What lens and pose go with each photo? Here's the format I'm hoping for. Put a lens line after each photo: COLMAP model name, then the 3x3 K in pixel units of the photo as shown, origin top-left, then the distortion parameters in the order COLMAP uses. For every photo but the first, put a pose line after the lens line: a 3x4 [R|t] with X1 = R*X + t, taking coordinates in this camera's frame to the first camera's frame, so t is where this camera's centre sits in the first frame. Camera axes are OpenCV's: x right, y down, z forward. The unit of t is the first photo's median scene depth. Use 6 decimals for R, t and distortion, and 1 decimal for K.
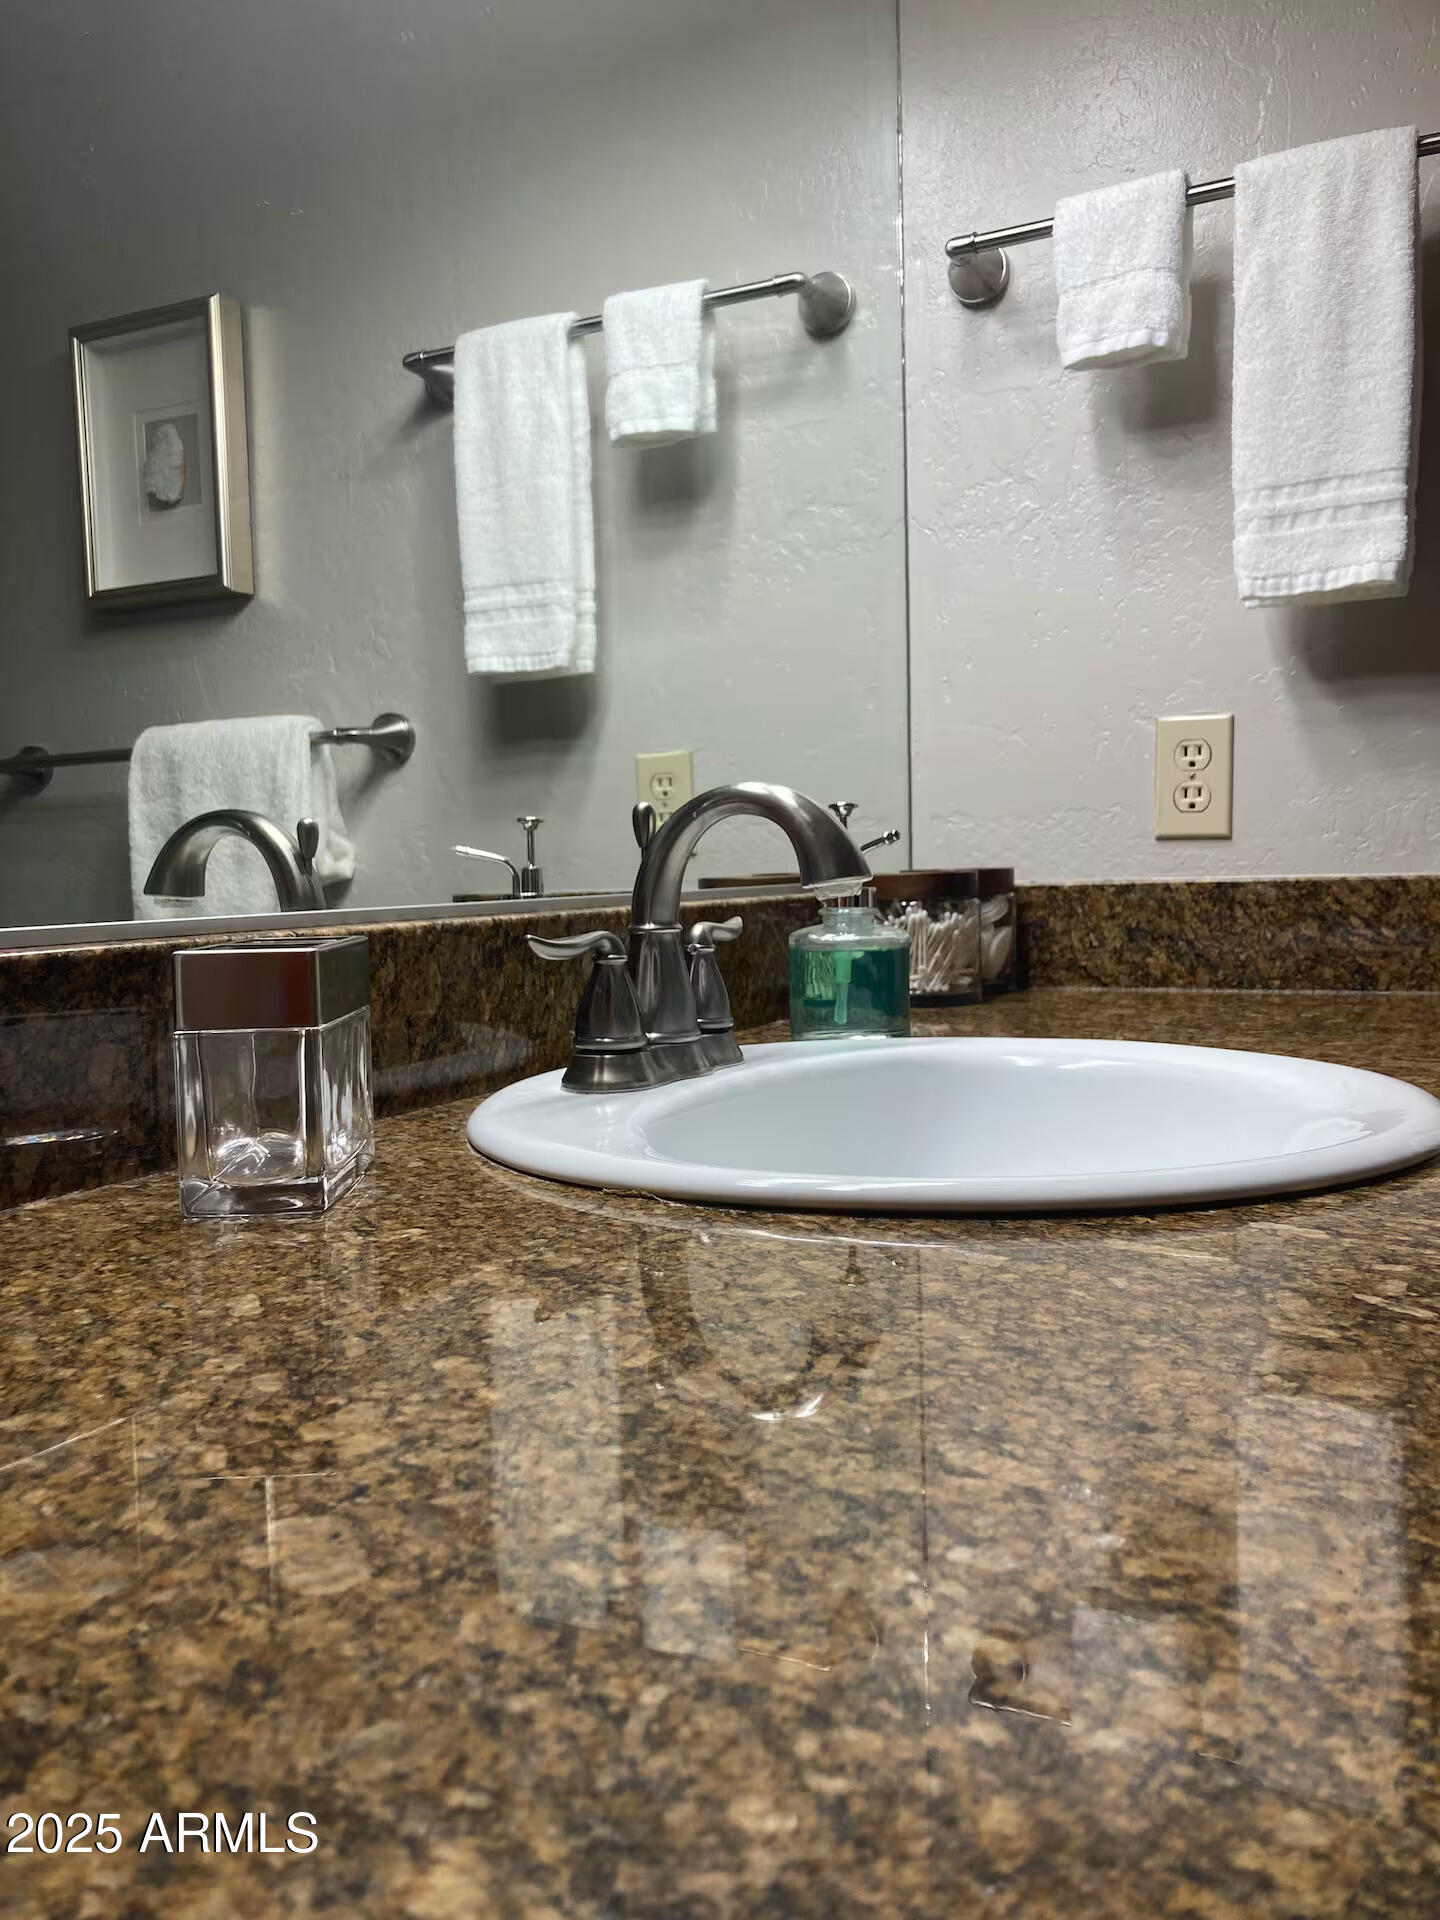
lens RADIAL K [[1550.5, 0, 725.6], [0, 1550.5, 1012.7], [0, 0, 1]] dist [0.007028, 0.001003]
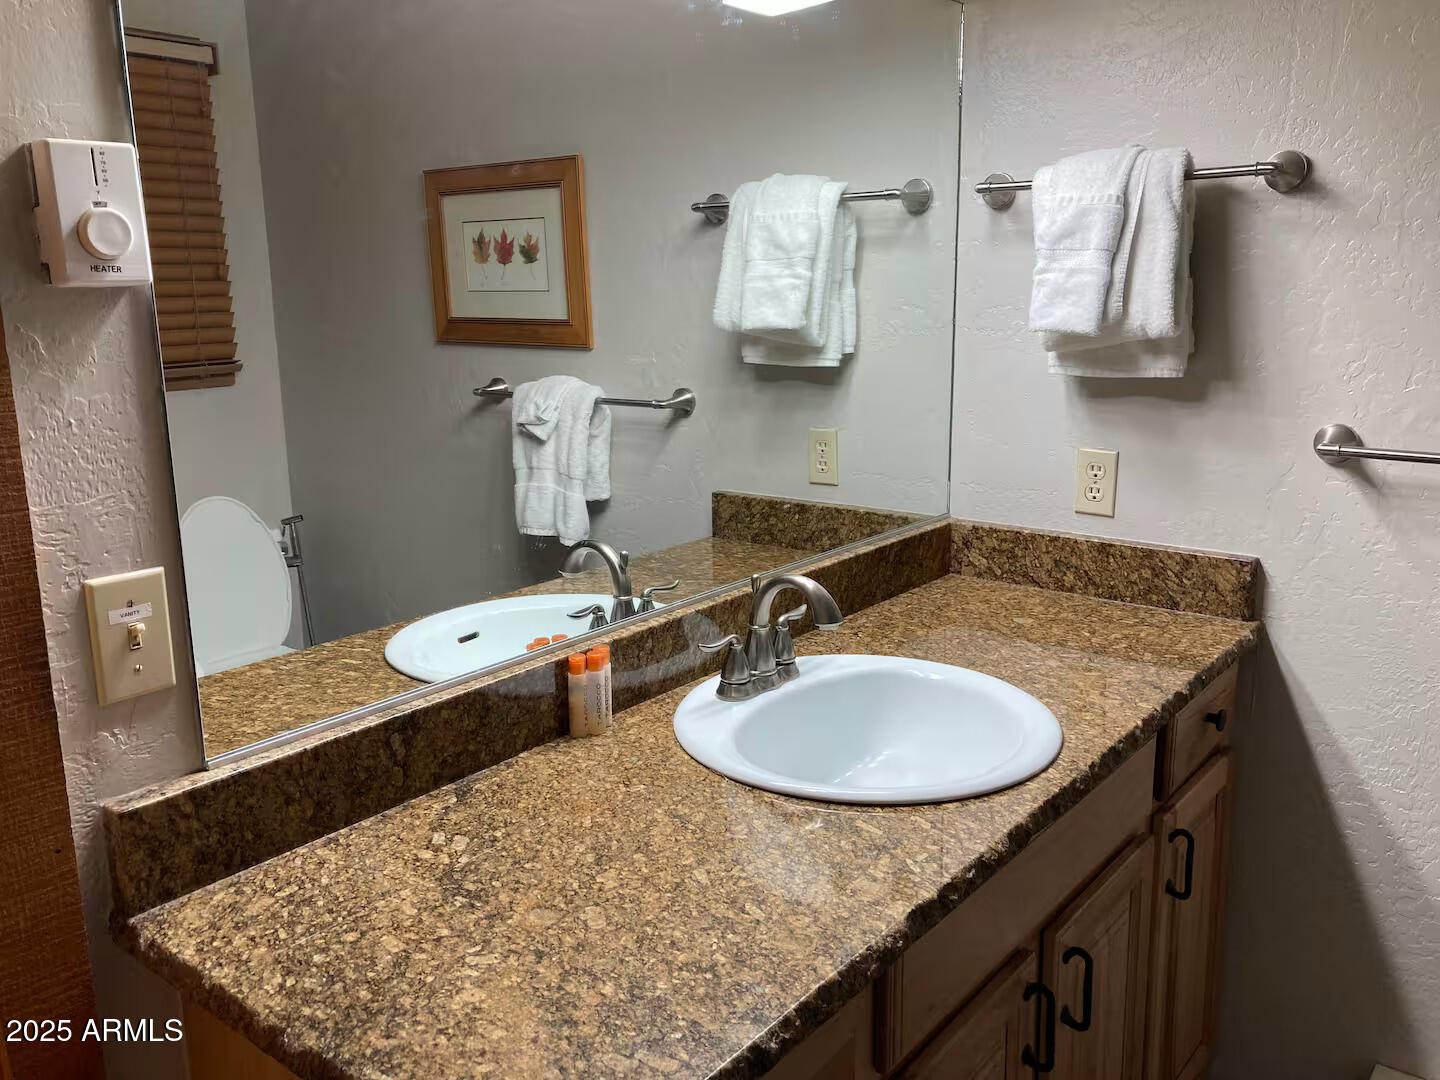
lens RADIAL K [[1162.8, 0, 720.0], [0, 1162.8, 540.0], [0, 0, 1]] dist [0.007028, 0.001003]
pose [[0.976672, 0.055965, -0.207316, 0.506755], [-0.028104, 0.990451, 0.134971, -0.835839], [0.212890, -0.125996, 0.968918, -1.435292]]
